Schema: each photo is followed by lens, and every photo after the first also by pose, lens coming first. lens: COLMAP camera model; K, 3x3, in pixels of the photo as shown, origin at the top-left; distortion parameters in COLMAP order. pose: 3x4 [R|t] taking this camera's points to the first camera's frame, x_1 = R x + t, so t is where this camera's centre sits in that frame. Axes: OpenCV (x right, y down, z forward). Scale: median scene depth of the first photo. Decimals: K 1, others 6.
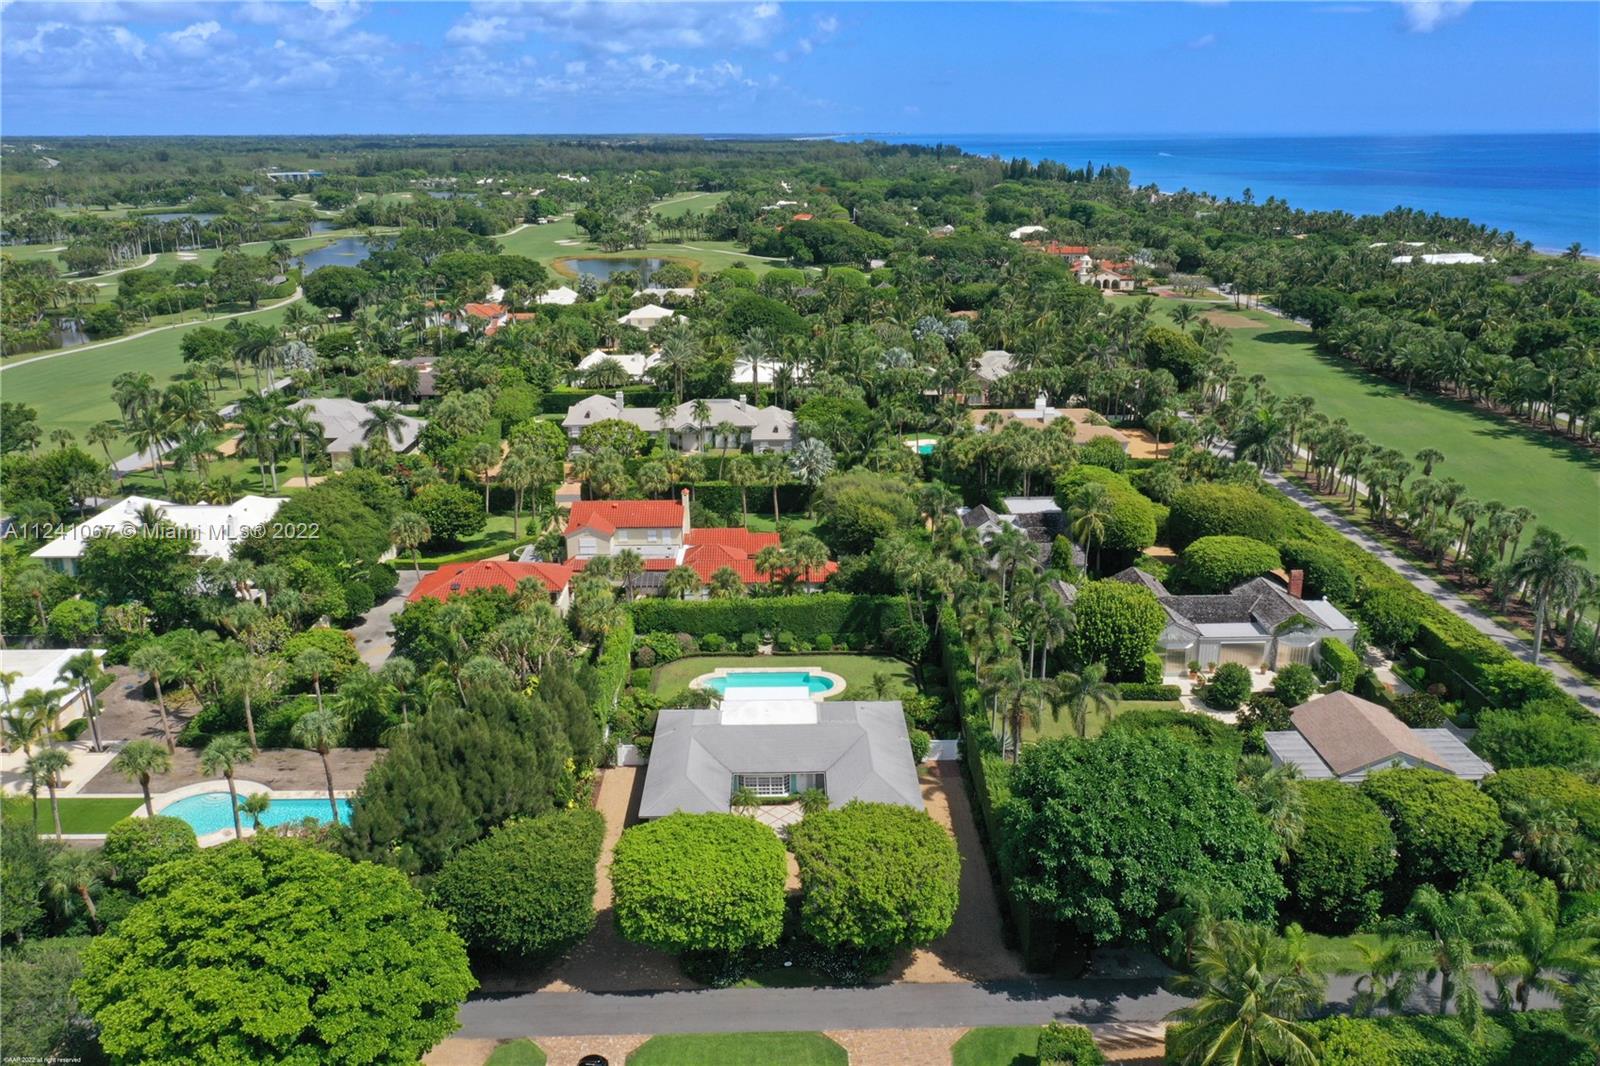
lens RADIAL K [[1258.4, 0, 797.3], [0, 1258.4, 534.1], [0, 0, 1]] dist [-0.015096, 0.009585]
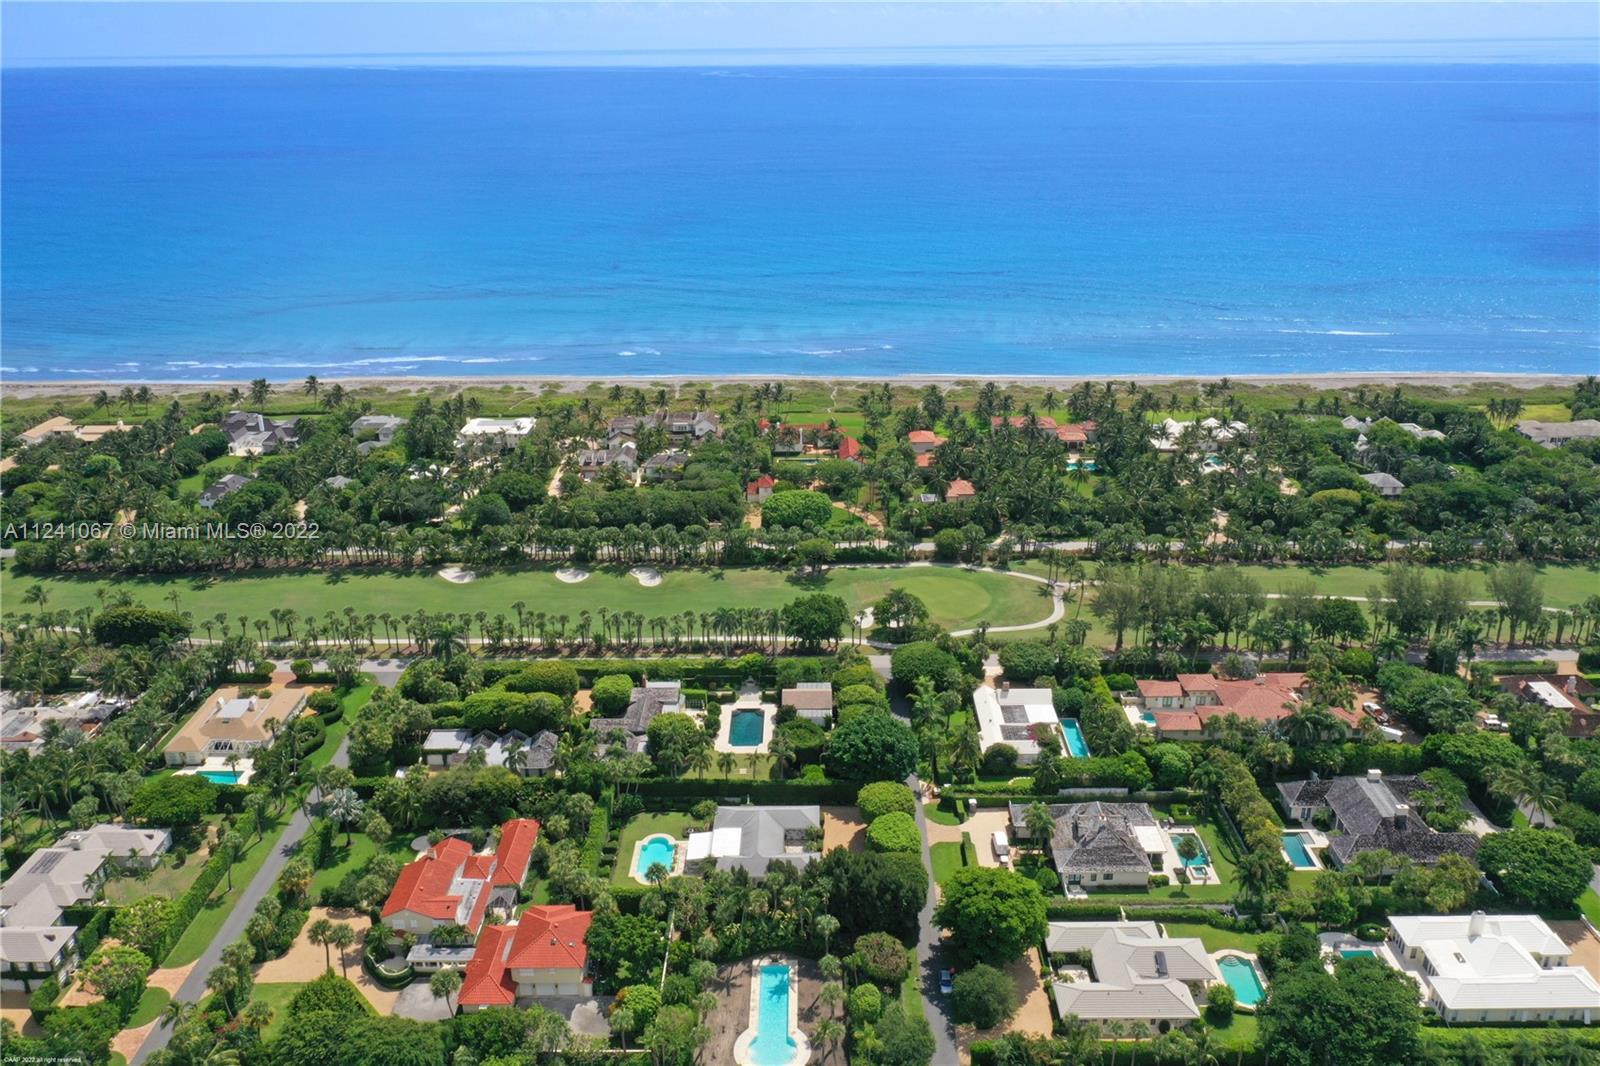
lens RADIAL K [[1258.4, 0, 801.2], [0, 1258.4, 532.3], [0, 0, 1]] dist [-0.015096, 0.009585]
pose [[0.018115, -0.352272, 0.935722, -1.578089], [0.312007, 0.891133, 0.329445, -0.845201], [-0.949907, 0.285984, 0.126054, 0.433825]]
